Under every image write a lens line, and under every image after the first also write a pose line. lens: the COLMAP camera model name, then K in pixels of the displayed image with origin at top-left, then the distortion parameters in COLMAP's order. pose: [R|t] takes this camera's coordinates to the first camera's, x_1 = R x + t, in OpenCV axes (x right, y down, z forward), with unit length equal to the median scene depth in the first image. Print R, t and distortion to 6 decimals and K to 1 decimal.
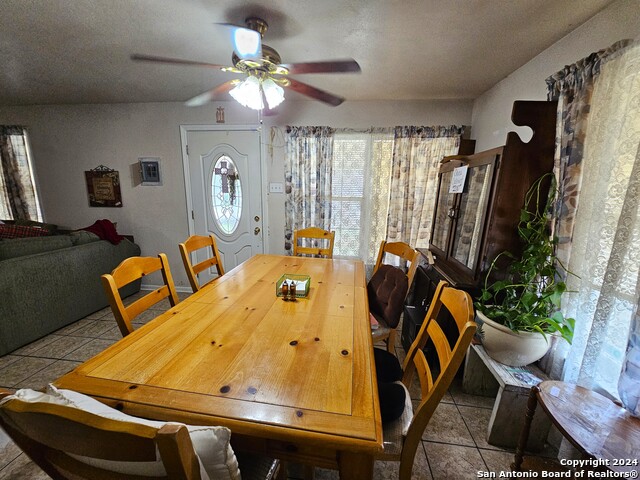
lens RADIAL K [[260.3, 0, 320.5], [0, 260.3, 240.5], [0, 0, 1]] dist [-0.000291, -0.000744]
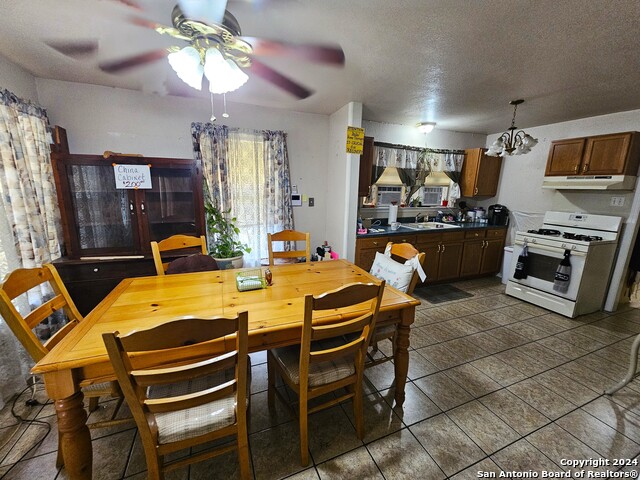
lens RADIAL K [[260.3, 0, 320.5], [0, 260.3, 240.5], [0, 0, 1]] dist [-0.000291, -0.000744]
pose [[-0.482262, -0.214932, 0.849251, -0.644239], [0.142123, 0.937396, 0.317947, -0.168462], [-0.864421, 0.274032, -0.421524, 0.654790]]
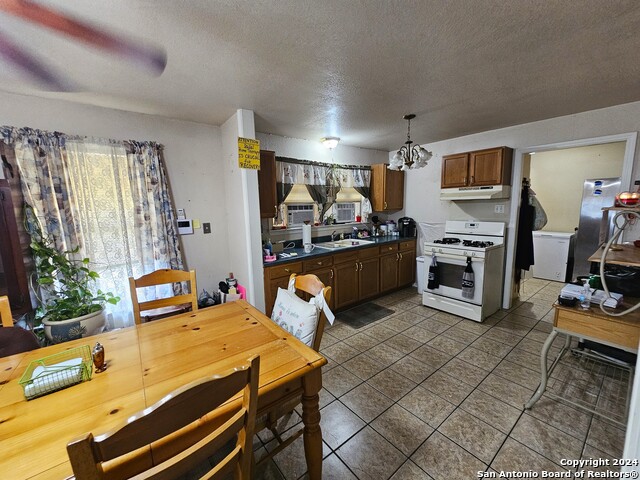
lens RADIAL K [[260.3, 0, 320.5], [0, 260.3, 240.5], [0, 0, 1]] dist [-0.000291, -0.000744]
pose [[-0.704934, -0.105340, 0.701407, -0.565163], [0.148666, 0.944998, 0.291336, -0.136817], [-0.693518, 0.309648, -0.650501, 0.489700]]
